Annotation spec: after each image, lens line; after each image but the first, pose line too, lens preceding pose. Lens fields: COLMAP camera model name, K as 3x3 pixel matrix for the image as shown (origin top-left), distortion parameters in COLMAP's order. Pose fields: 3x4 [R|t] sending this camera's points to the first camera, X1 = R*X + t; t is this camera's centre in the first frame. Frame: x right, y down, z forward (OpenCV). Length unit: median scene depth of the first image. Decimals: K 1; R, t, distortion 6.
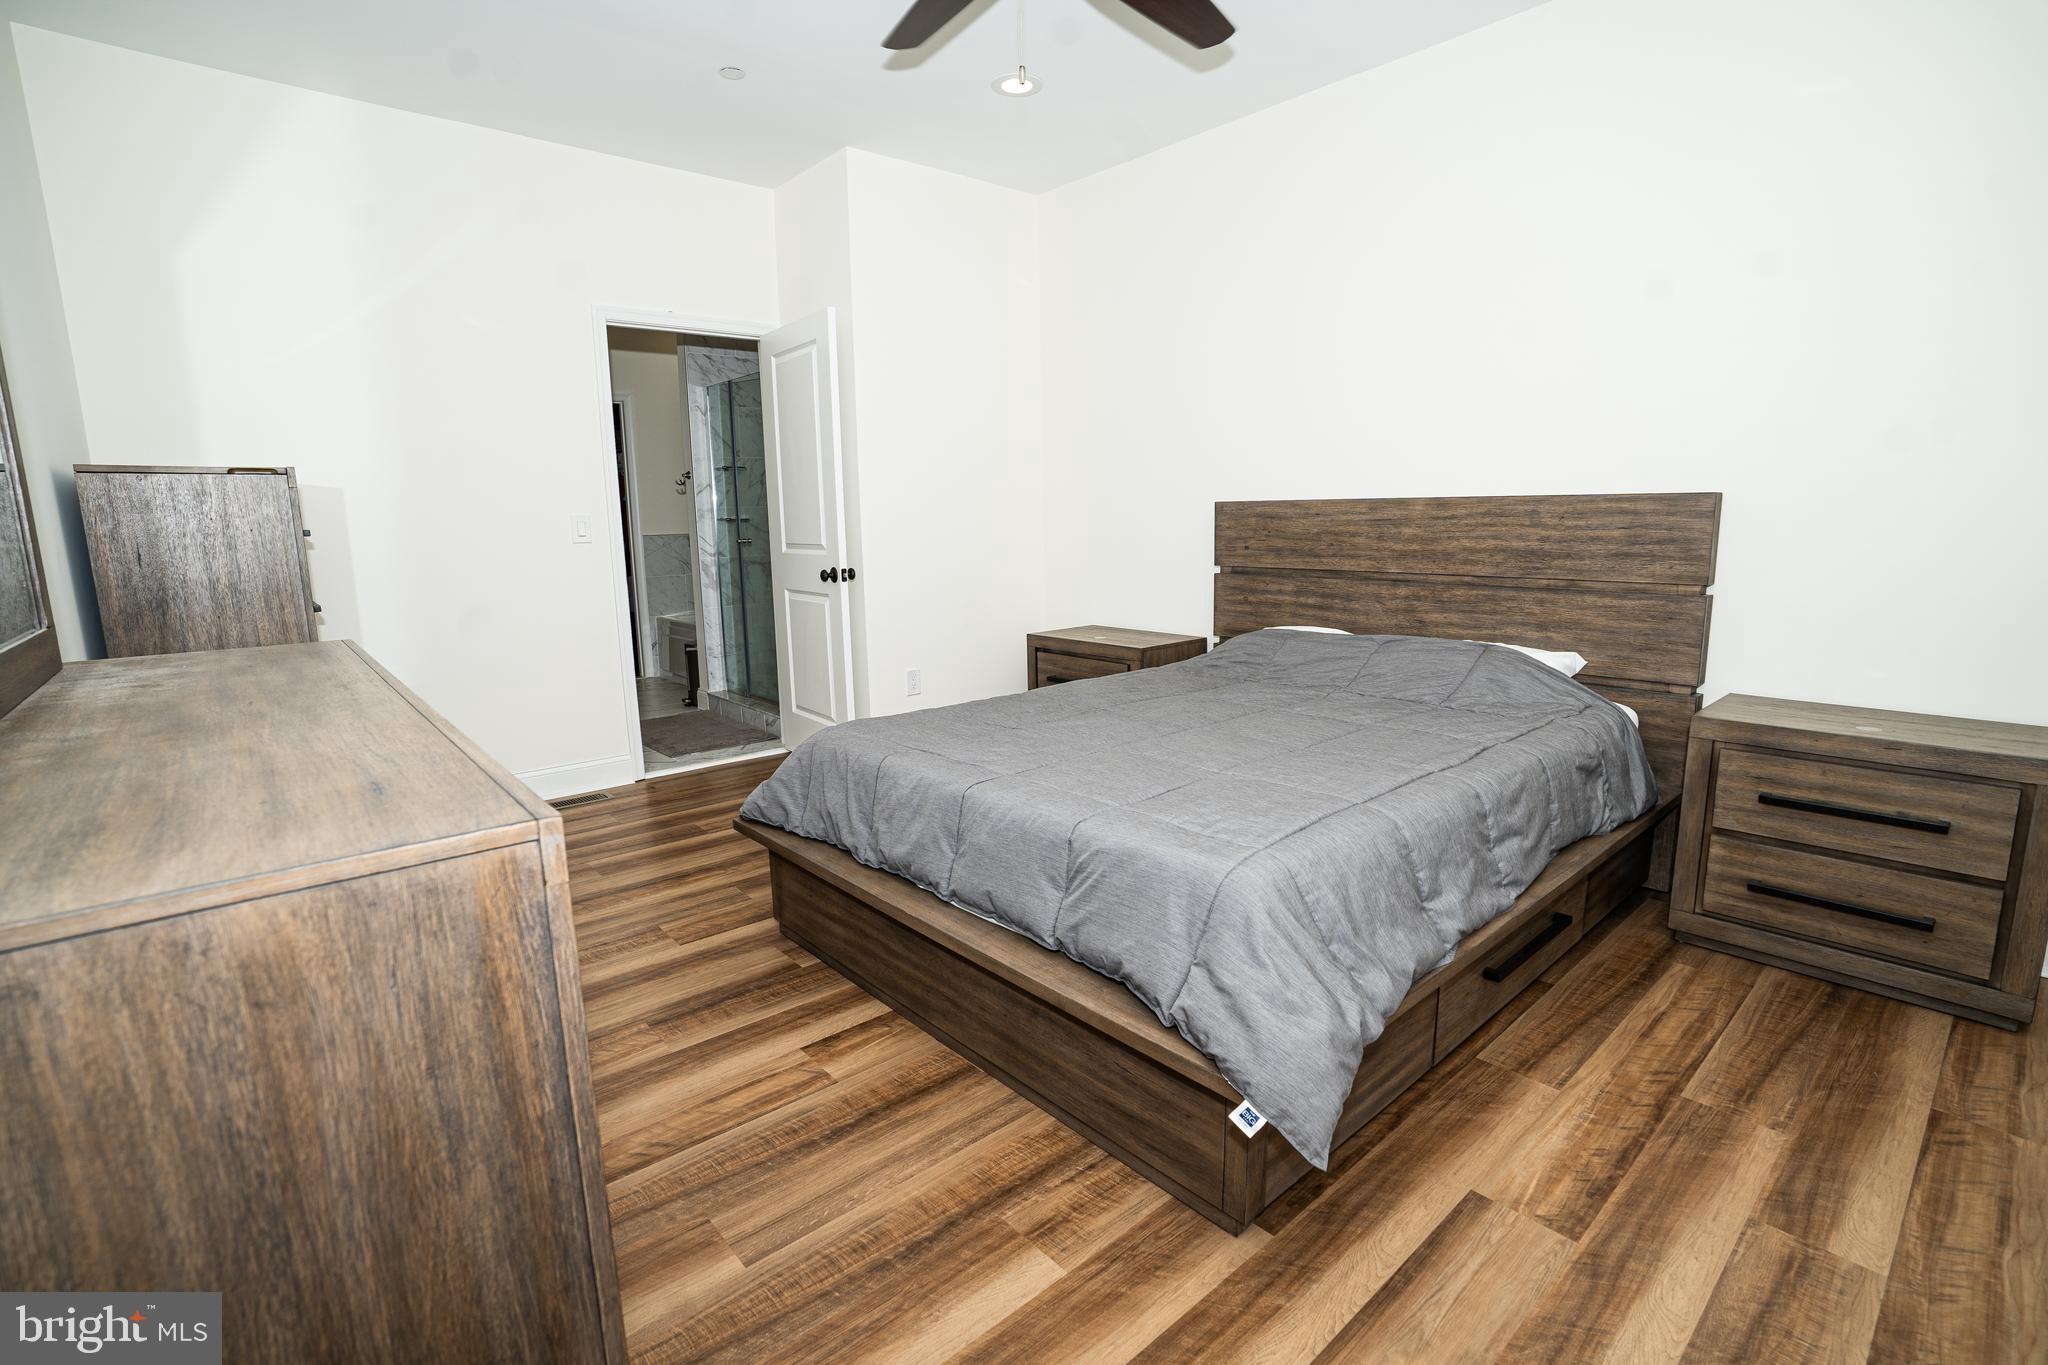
lens RADIAL K [[956.4, 0, 1041.6], [0, 956.4, 677.5], [0, 0, 1]] dist [-0.075433, 0.028411]
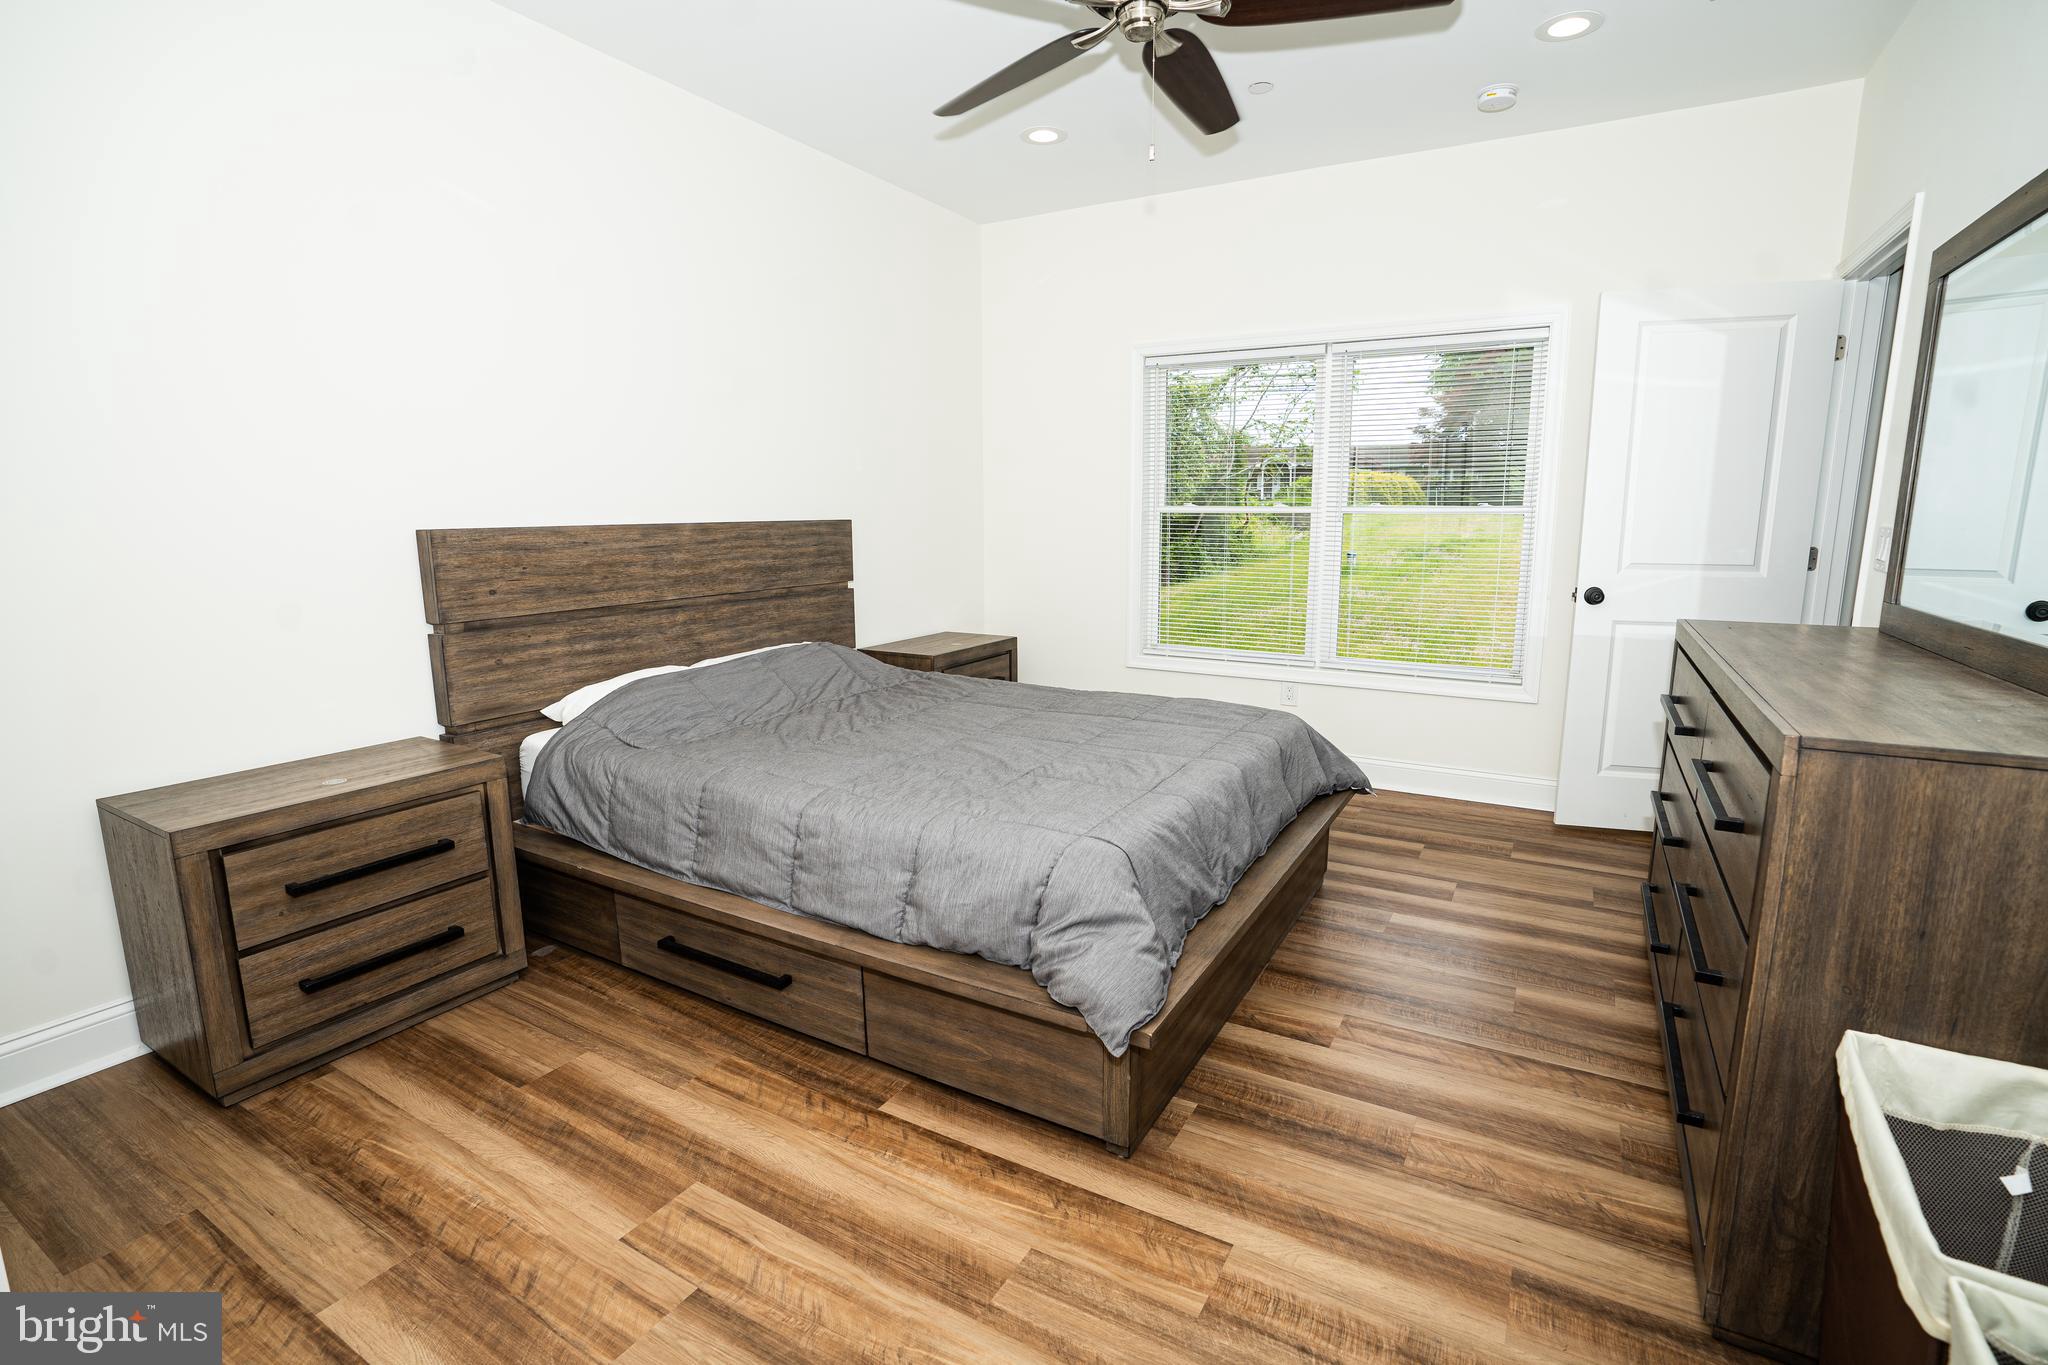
lens RADIAL K [[946.1, 0, 1032.2], [0, 946.1, 676.4], [0, 0, 1]] dist [-0.072092, 0.025935]
pose [[-0.316064, -0.144177, 0.937719, -0.697825], [0.169728, 0.963848, 0.205403, -0.178566], [-0.933432, 0.224078, -0.280167, 0.989118]]
